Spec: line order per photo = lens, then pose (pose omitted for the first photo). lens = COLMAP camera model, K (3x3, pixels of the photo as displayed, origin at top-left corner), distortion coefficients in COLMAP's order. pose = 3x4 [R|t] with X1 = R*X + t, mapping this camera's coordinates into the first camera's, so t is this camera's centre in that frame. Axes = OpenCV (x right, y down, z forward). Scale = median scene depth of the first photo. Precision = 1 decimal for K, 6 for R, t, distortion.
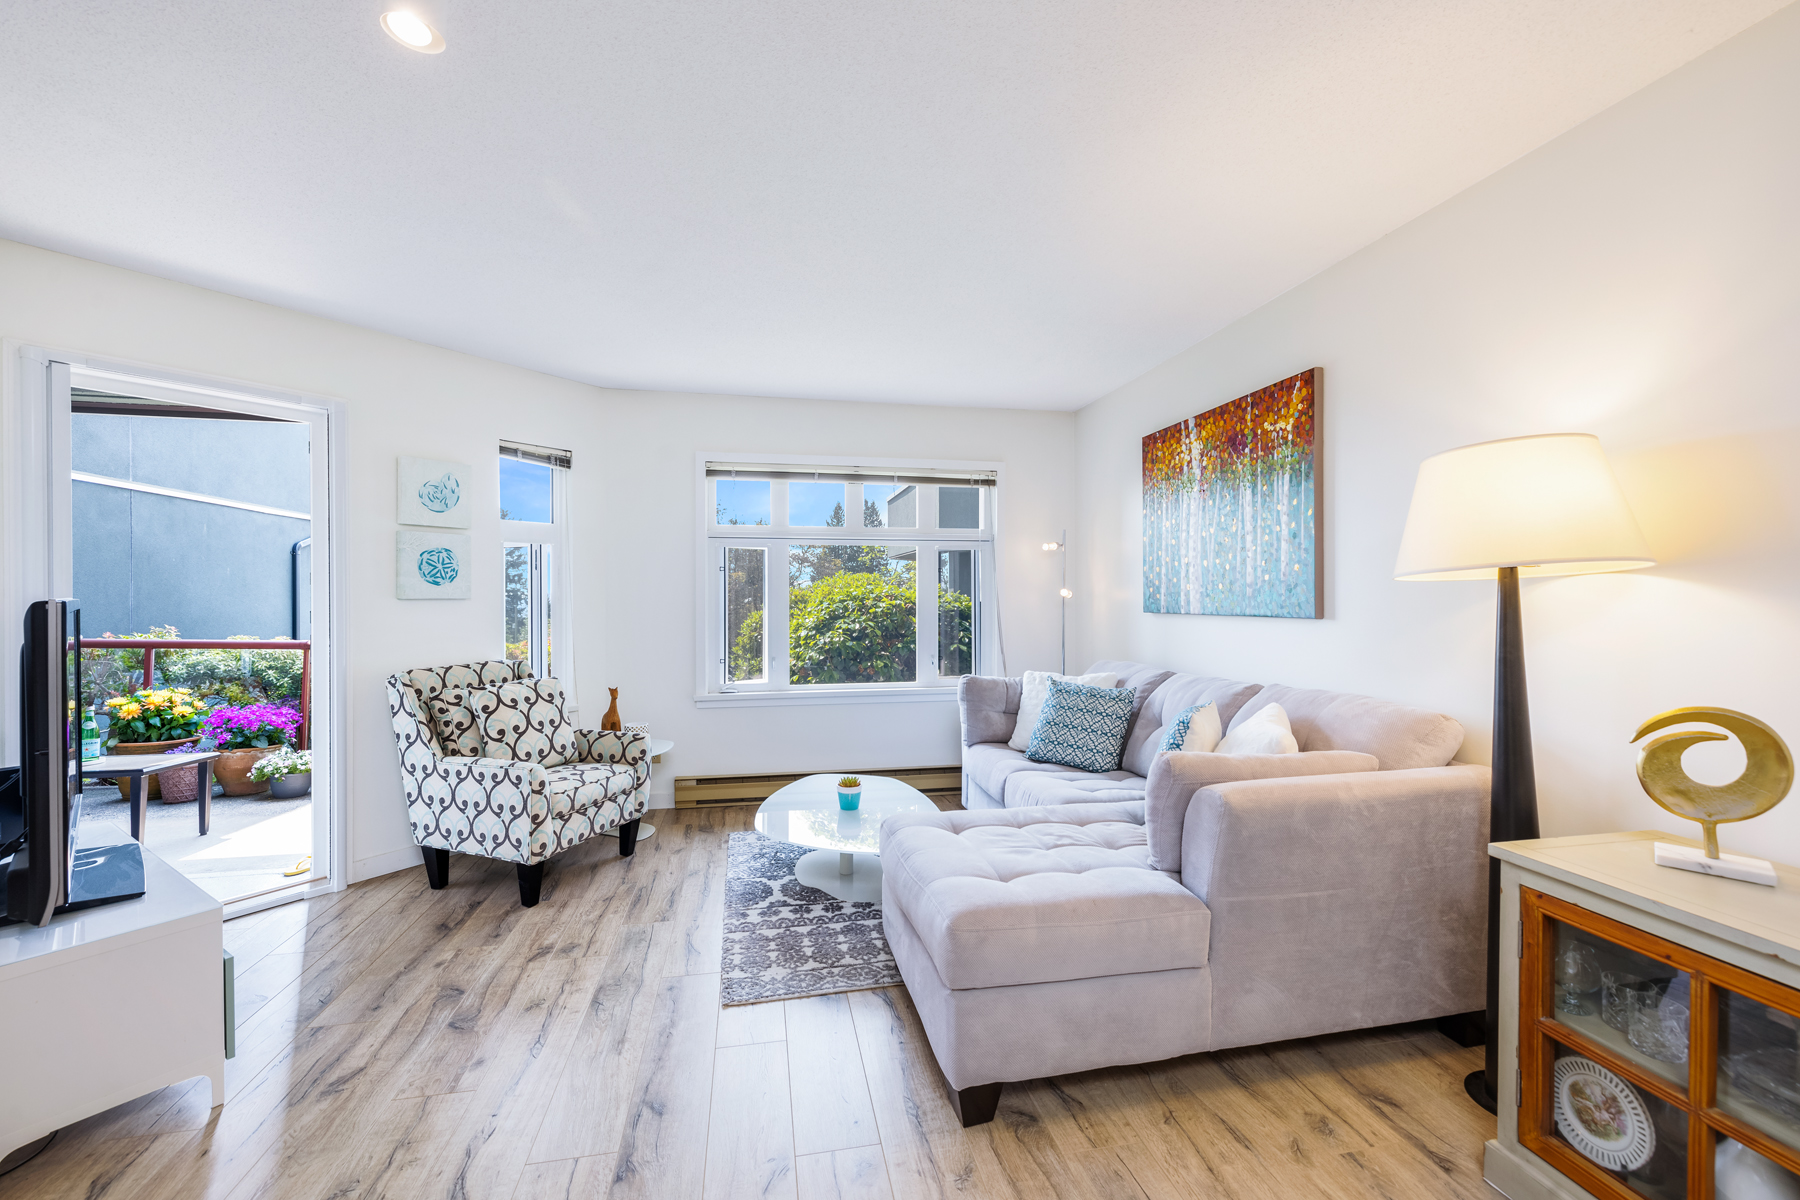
lens RADIAL K [[755.7, 0, 902.5], [0, 755.7, 608.0], [0, 0, 1]] dist [-0.002679, 0.001032]
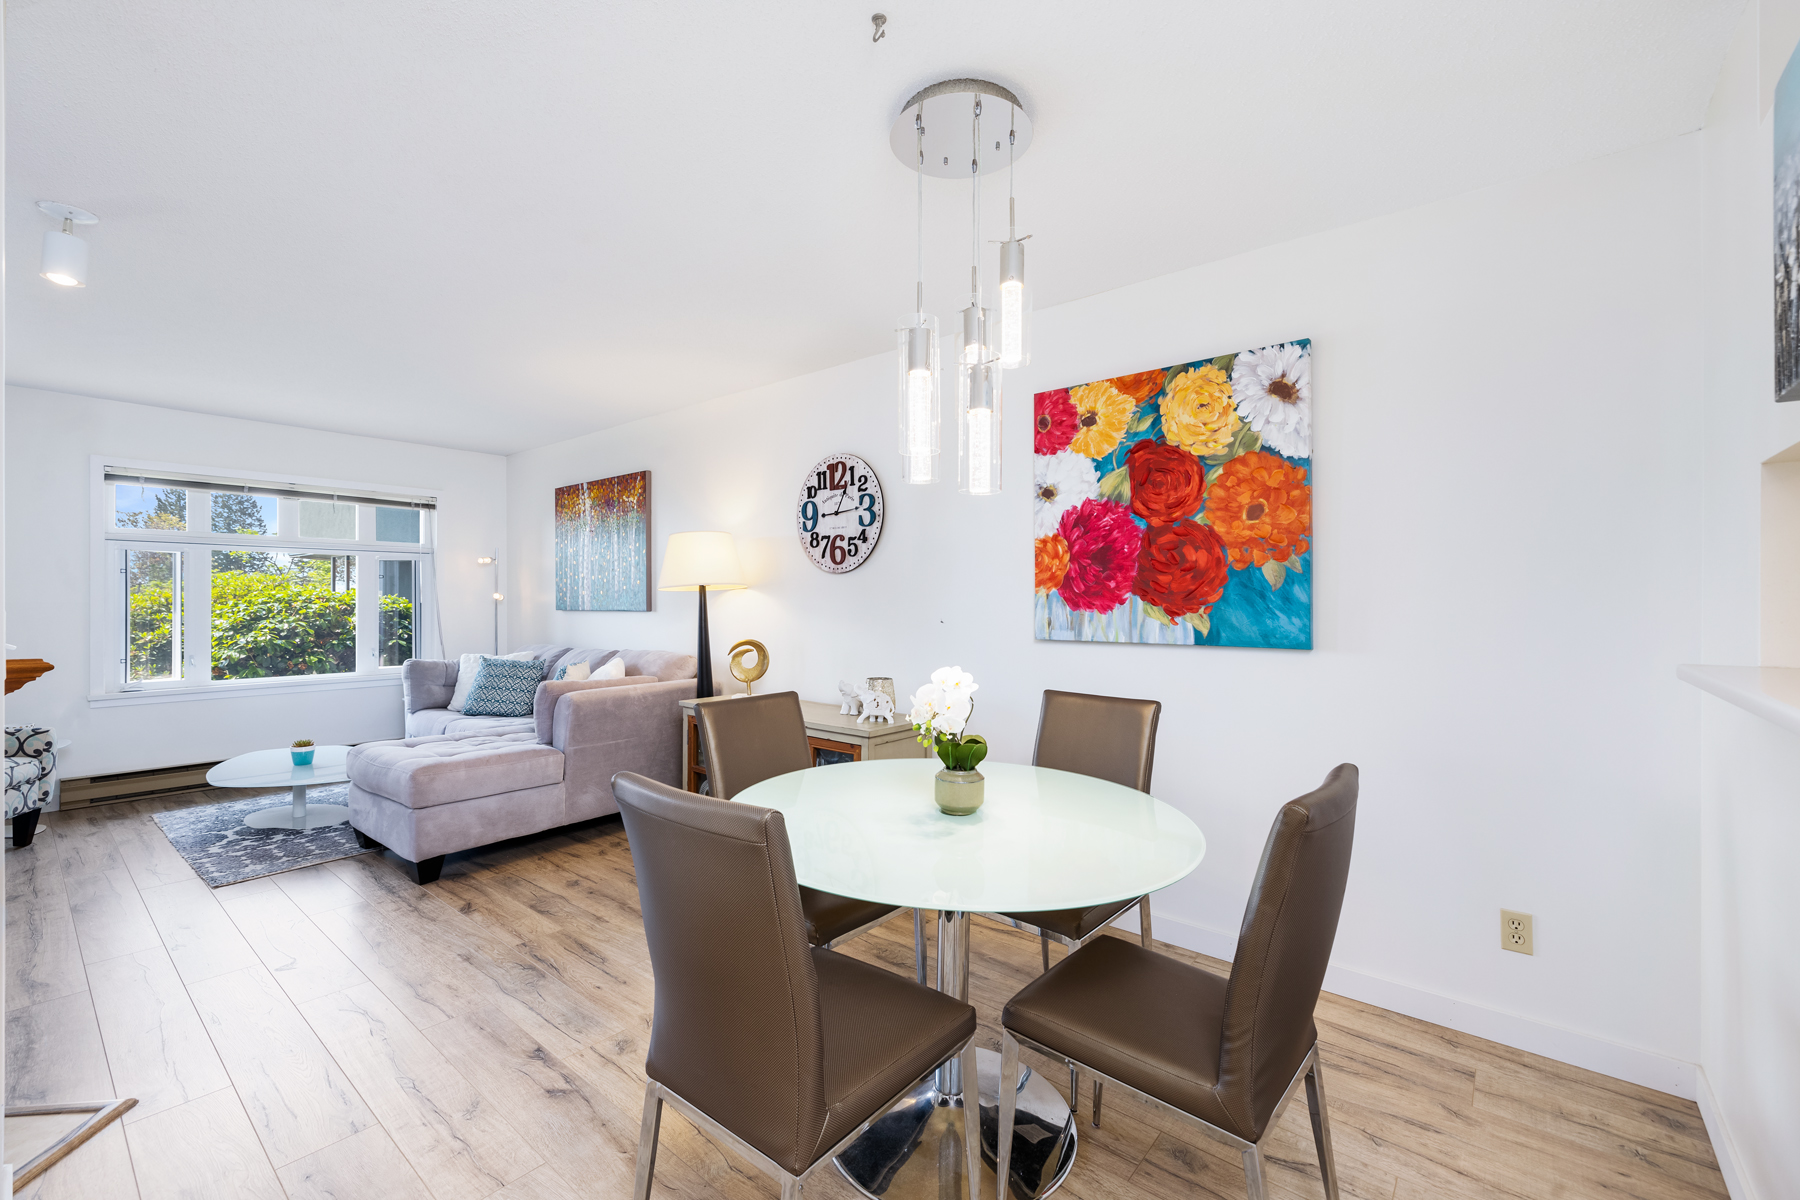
lens RADIAL K [[755.7, 0, 907.7], [0, 755.7, 597.8], [0, 0, 1]] dist [-0.002679, 0.001032]
pose [[0.772667, 0.003365, 0.634803, -0.093270], [0.008604, 0.999839, -0.015771, 0.013600], [-0.634753, 0.017648, 0.772513, -0.650032]]
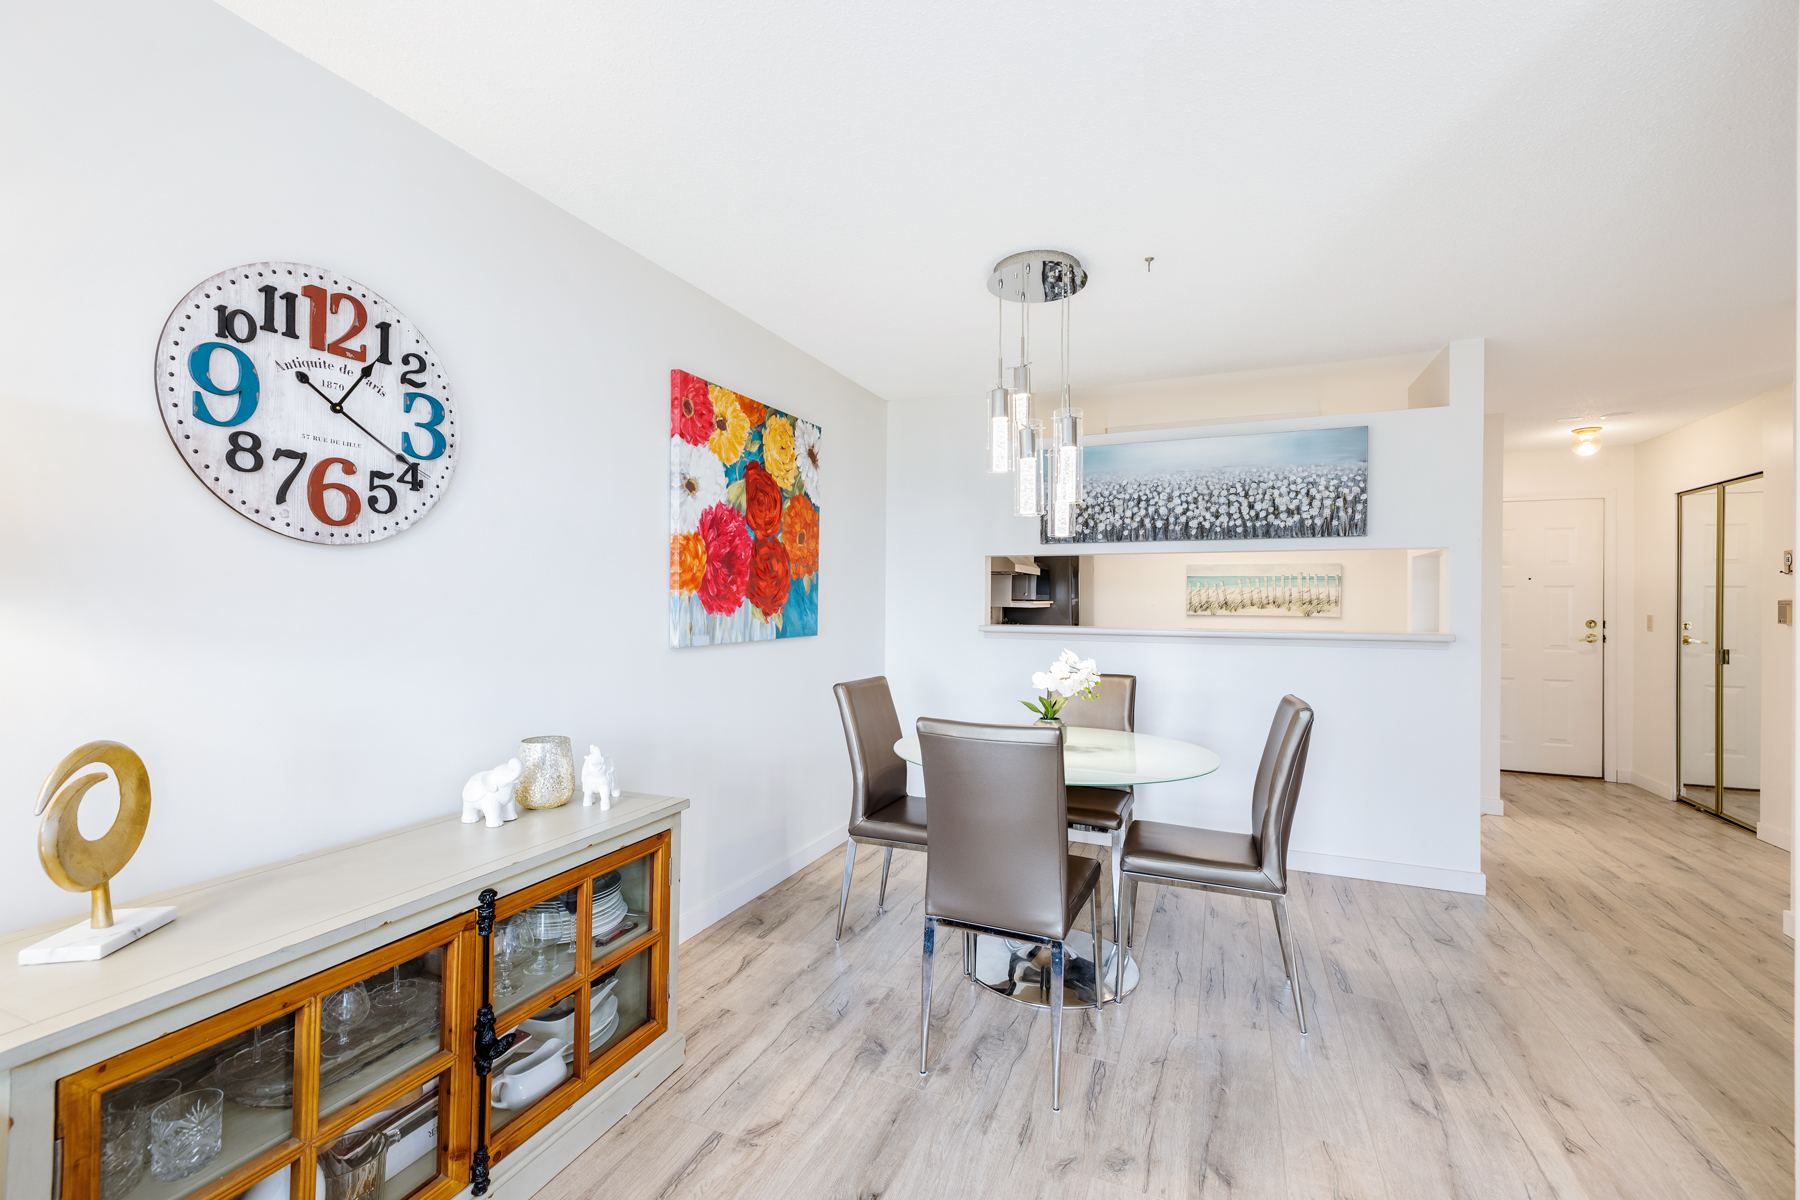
lens RADIAL K [[755.7, 0, 892.2], [0, 755.7, 588.7], [0, 0, 1]] dist [-0.002679, 0.001032]
pose [[-0.820289, 0.005552, 0.571922, -0.040455], [0.006617, 0.999978, -0.000217, -0.011286], [-0.571910, 0.003607, -0.820308, 0.525703]]
